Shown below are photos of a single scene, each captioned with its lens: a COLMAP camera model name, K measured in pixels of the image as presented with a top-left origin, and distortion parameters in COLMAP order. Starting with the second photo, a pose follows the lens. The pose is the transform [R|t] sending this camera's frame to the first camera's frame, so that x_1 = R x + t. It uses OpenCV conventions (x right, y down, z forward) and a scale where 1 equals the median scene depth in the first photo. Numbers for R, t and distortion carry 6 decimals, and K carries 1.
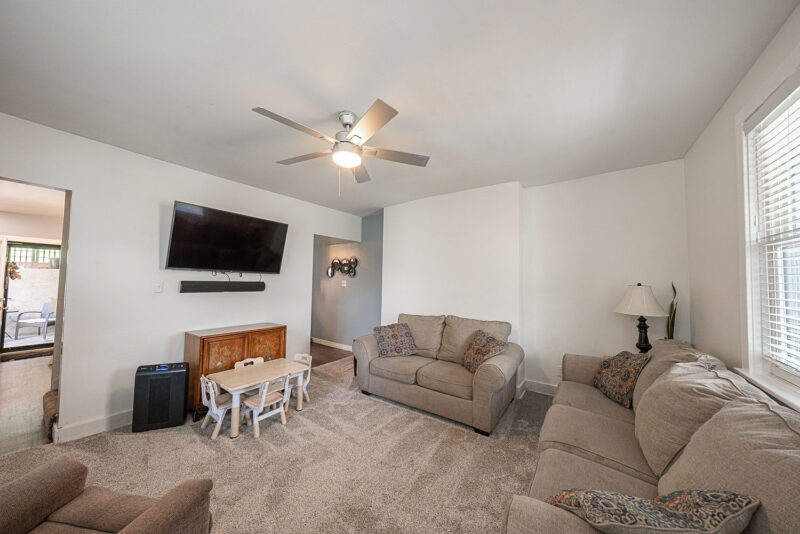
lens RADIAL K [[264.5, 0, 402.5], [0, 264.5, 269.4], [0, 0, 1]] dist [-0.001195, -0.000246]
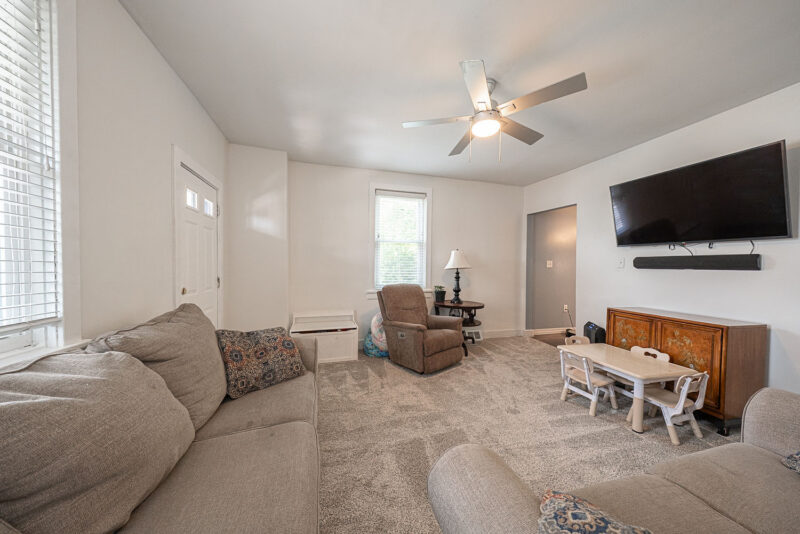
lens RADIAL K [[264.5, 0, 402.5], [0, 264.5, 269.4], [0, 0, 1]] dist [-0.001195, -0.000246]
pose [[-0.610058, 0.000624, -0.792356, 0.538046], [0.022967, 0.999593, -0.016897, 0.089750], [0.792024, -0.028506, -0.609824, 0.908412]]
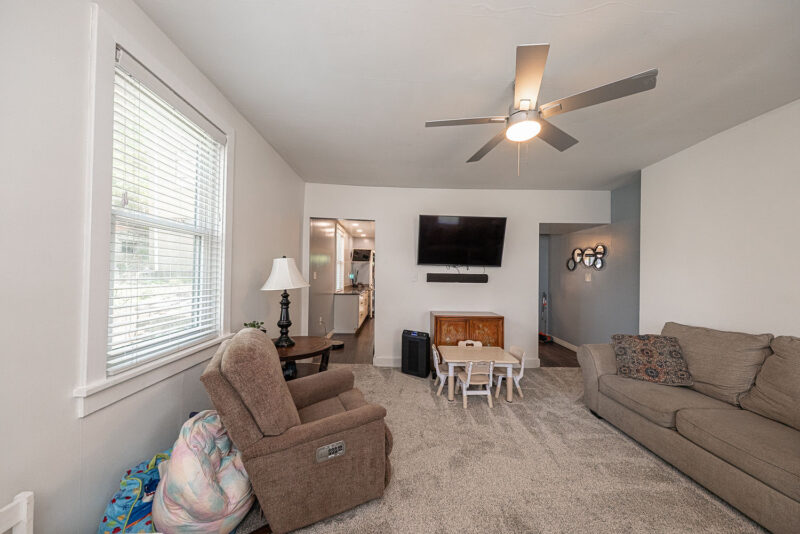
lens RADIAL K [[261.8, 0, 400.7], [0, 261.8, 274.2], [0, 0, 1]] dist [-0.000111, -0.002844]
pose [[0.599625, -0.001715, -0.800279, 0.152313], [0.029923, 0.999346, 0.020278, 0.017253], [0.799722, -0.036106, 0.599284, 0.089457]]
